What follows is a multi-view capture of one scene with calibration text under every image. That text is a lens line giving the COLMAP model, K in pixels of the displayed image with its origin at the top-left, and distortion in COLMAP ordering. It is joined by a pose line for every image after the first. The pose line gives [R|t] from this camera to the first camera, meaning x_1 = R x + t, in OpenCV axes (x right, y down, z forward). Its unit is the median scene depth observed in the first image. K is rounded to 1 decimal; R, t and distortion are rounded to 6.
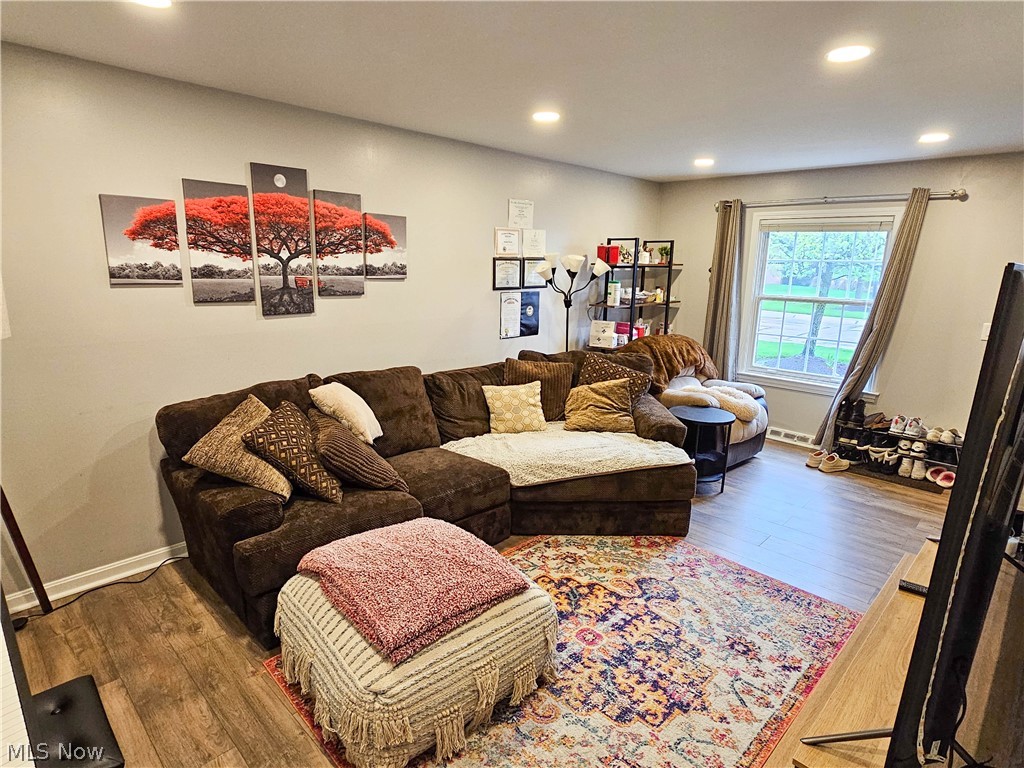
lens RADIAL K [[566.8, 0, 509.8], [0, 566.8, 385.5], [0, 0, 1]] dist [0.001357, -0.000095]
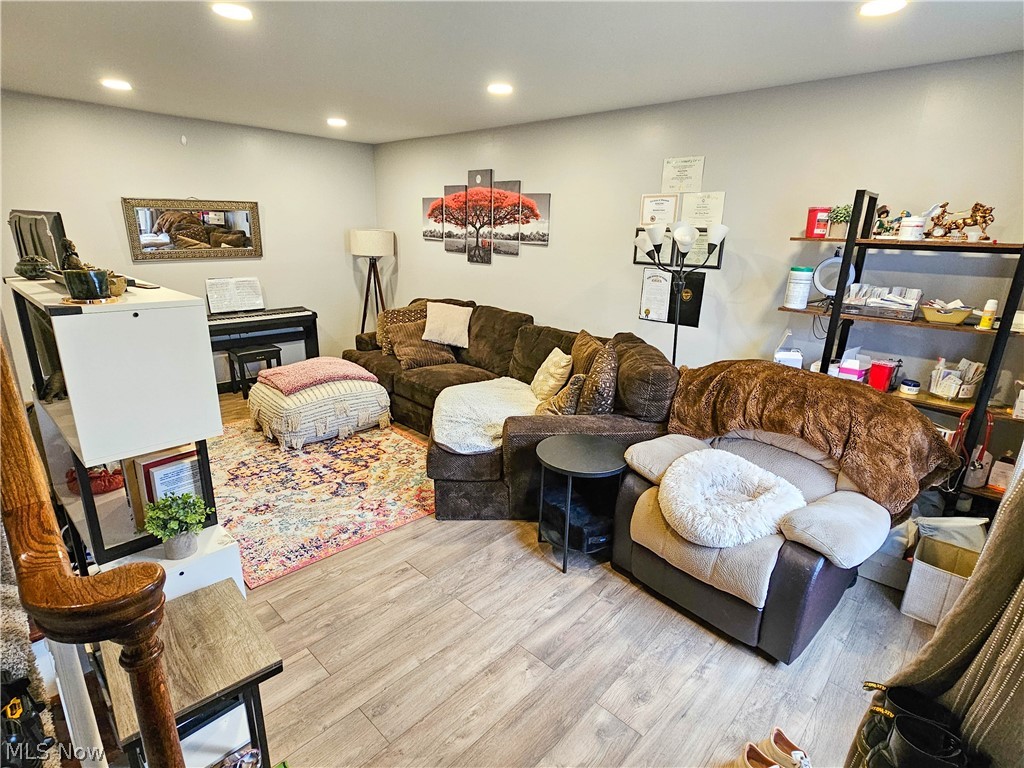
lens RADIAL K [[521.9, 0, 510.0], [0, 521.9, 384.4], [0, 0, 1]] dist [-0.000094, 0.000309]
pose [[0.013525, 0.272612, -0.962029, 1.173717], [-0.241966, 0.934414, 0.261385, -0.217882], [0.970190, 0.229243, 0.078601, 1.076601]]
